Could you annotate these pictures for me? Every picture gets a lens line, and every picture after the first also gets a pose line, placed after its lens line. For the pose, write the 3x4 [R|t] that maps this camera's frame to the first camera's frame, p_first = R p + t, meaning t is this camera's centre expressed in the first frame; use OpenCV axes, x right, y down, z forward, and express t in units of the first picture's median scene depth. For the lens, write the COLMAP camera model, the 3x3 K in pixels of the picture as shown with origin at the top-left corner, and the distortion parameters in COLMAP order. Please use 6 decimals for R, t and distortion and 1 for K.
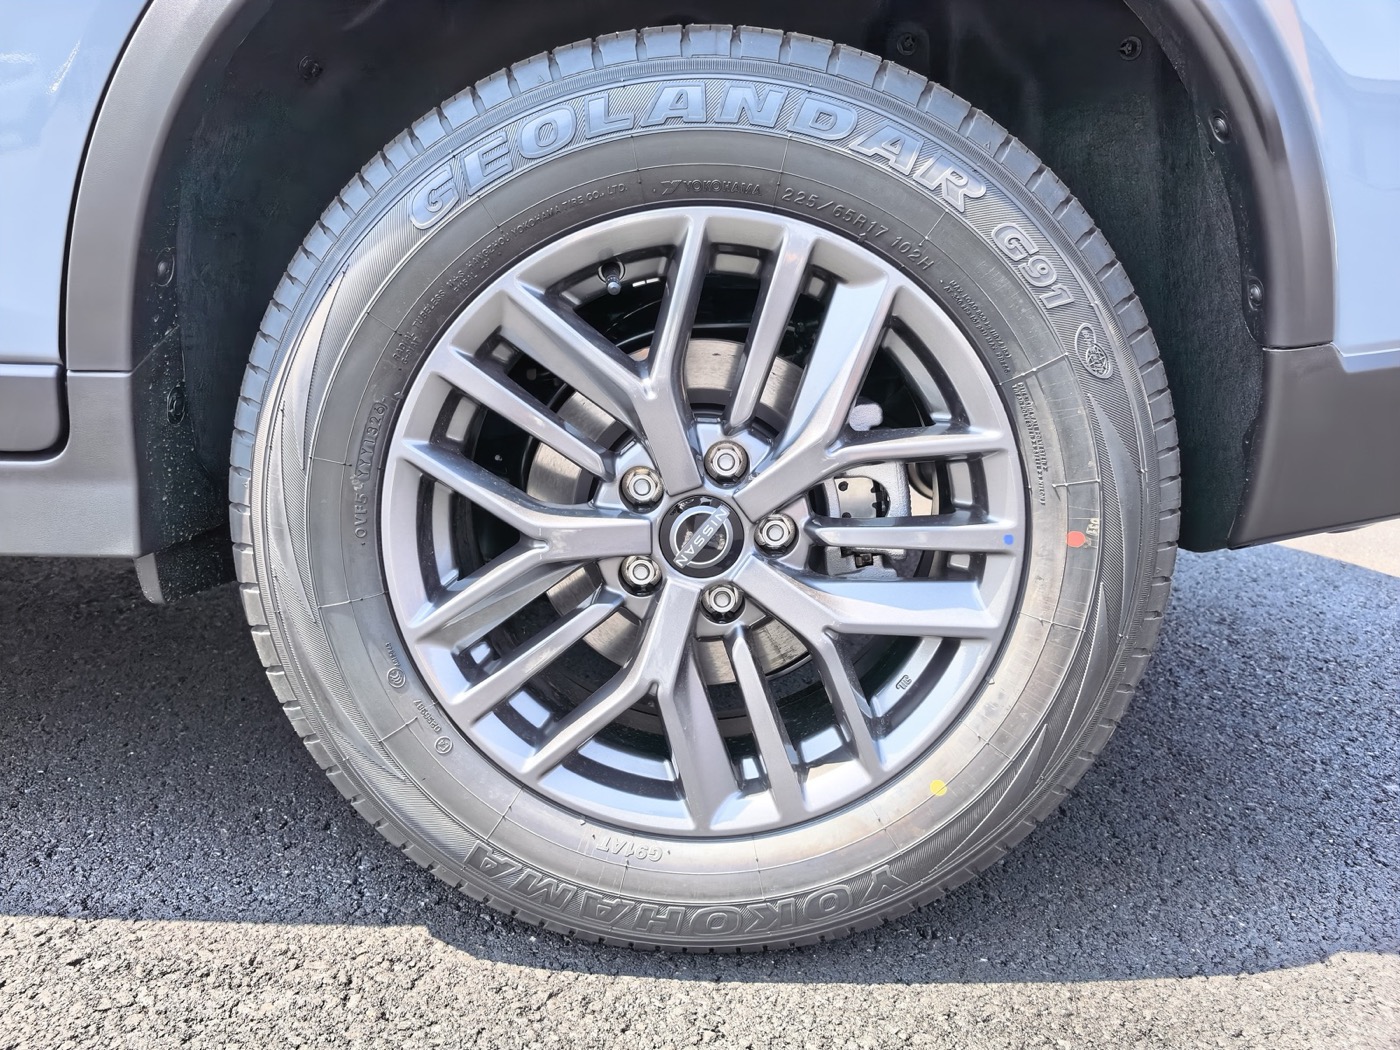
lens RADIAL K [[996.5, 0, 702.4], [0, 996.5, 525.2], [0, 0, 1]] dist [0.021701, -0.022225]
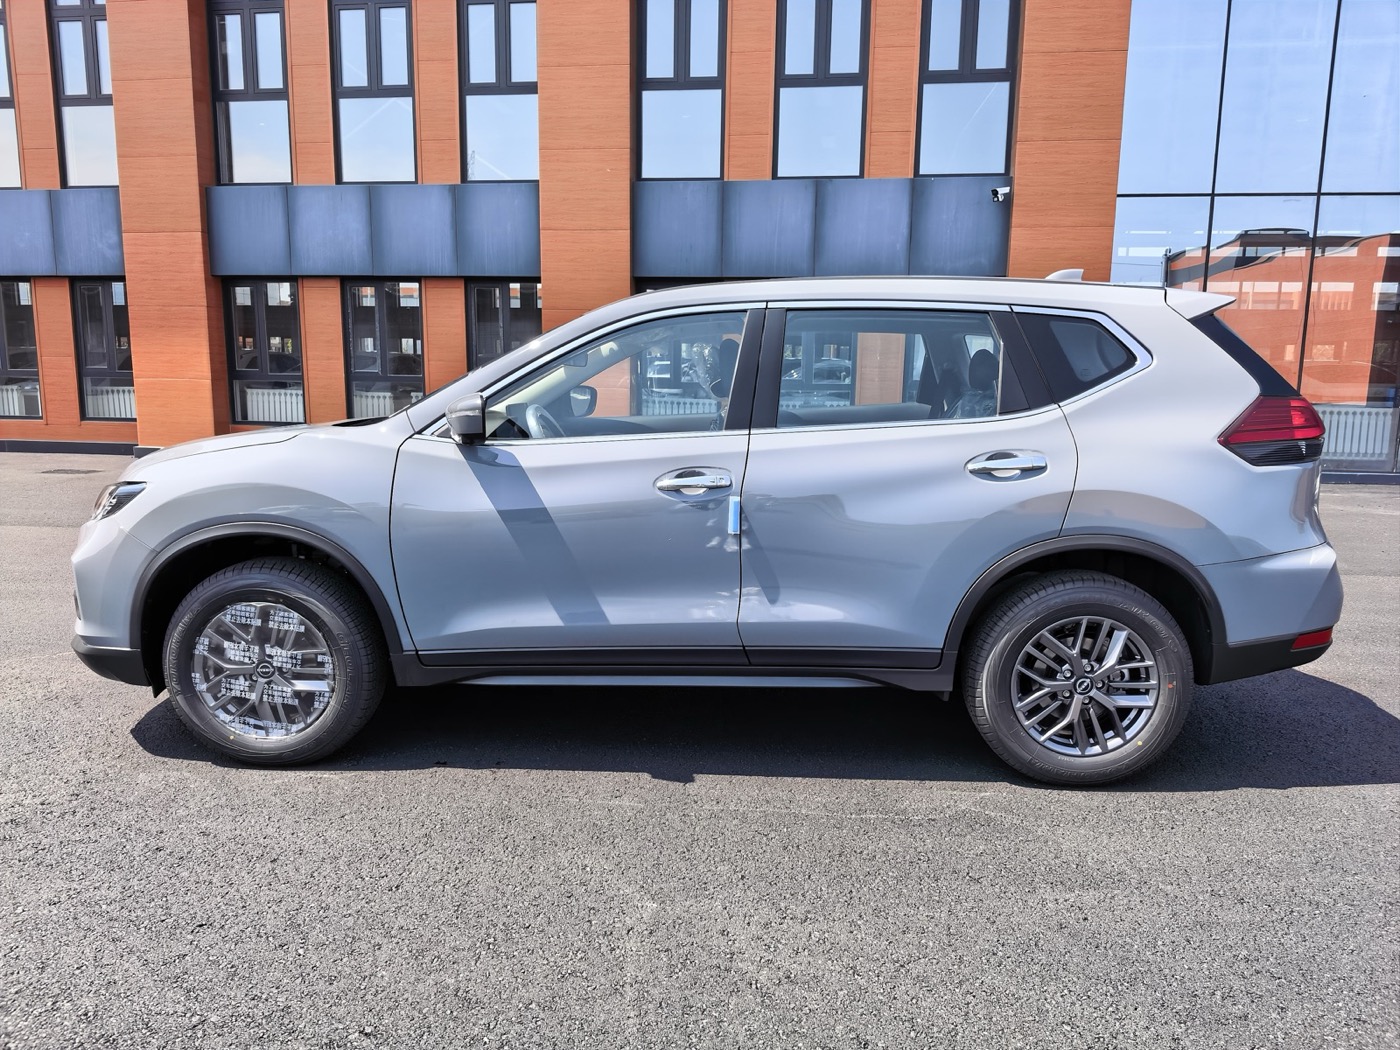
lens RADIAL K [[996.5, 0, 702.4], [0, 996.5, 525.2], [0, 0, 1]] dist [0.021701, -0.022225]
pose [[0.999832, -0.015396, -0.009986, -1.597144], [0.014912, 0.998791, -0.046842, -0.505135], [0.010695, 0.046685, 0.998852, -3.386326]]
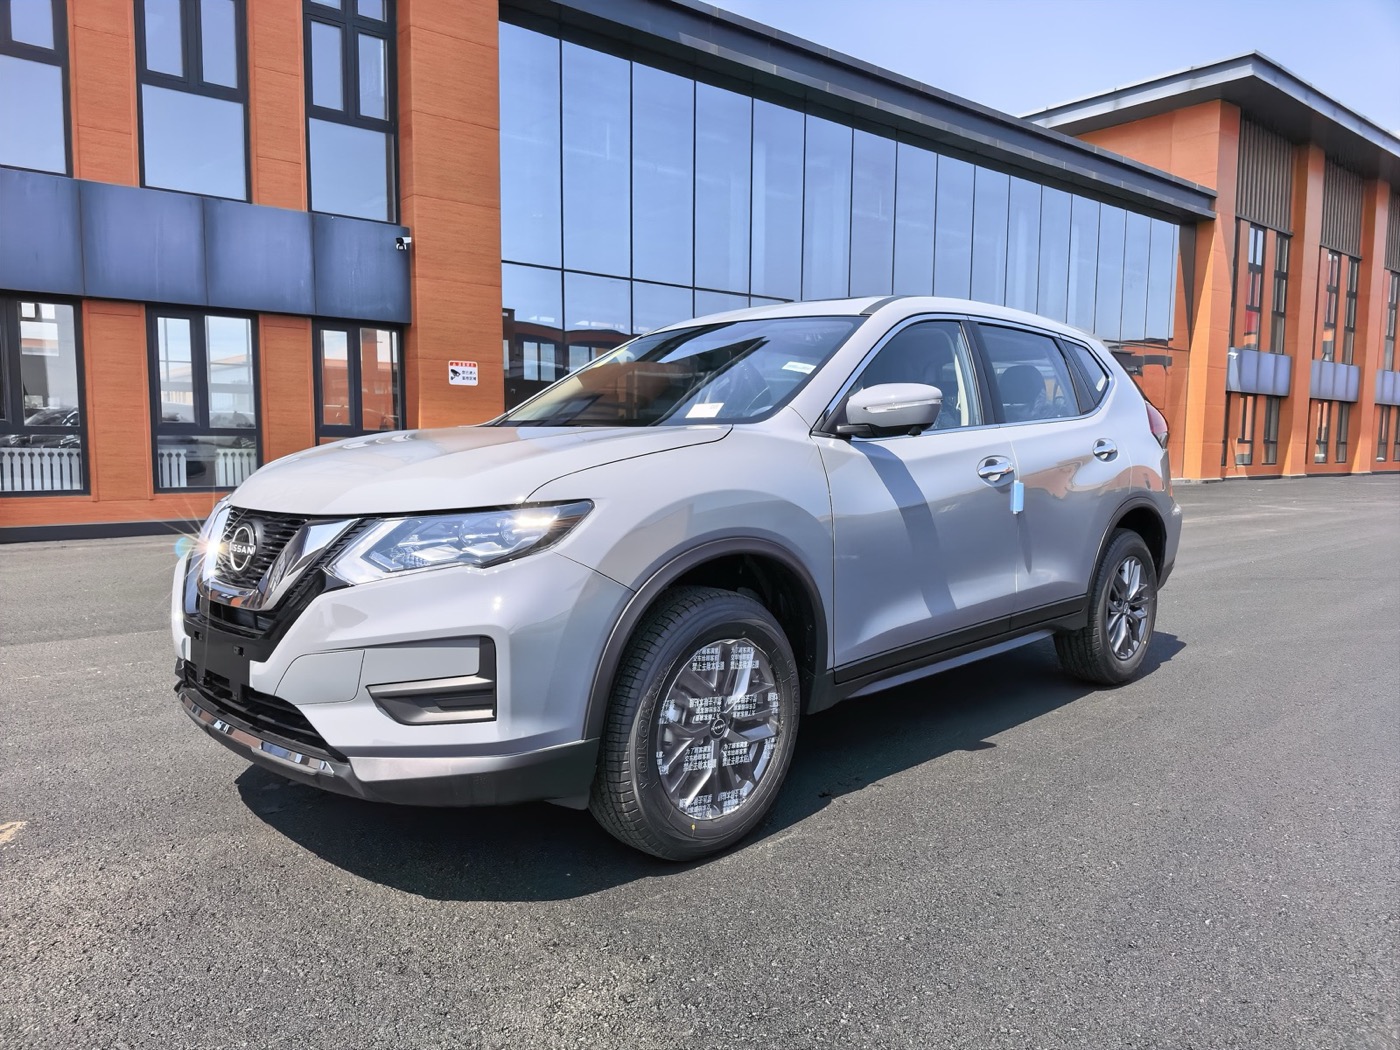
lens RADIAL K [[996.5, 0, 702.4], [0, 996.5, 525.2], [0, 0, 1]] dist [0.021701, -0.022225]
pose [[0.688259, -0.086002, 0.720349, -5.871356], [0.157736, 0.986934, -0.032880, -0.682048], [-0.708109, 0.136255, 0.692832, -1.508344]]
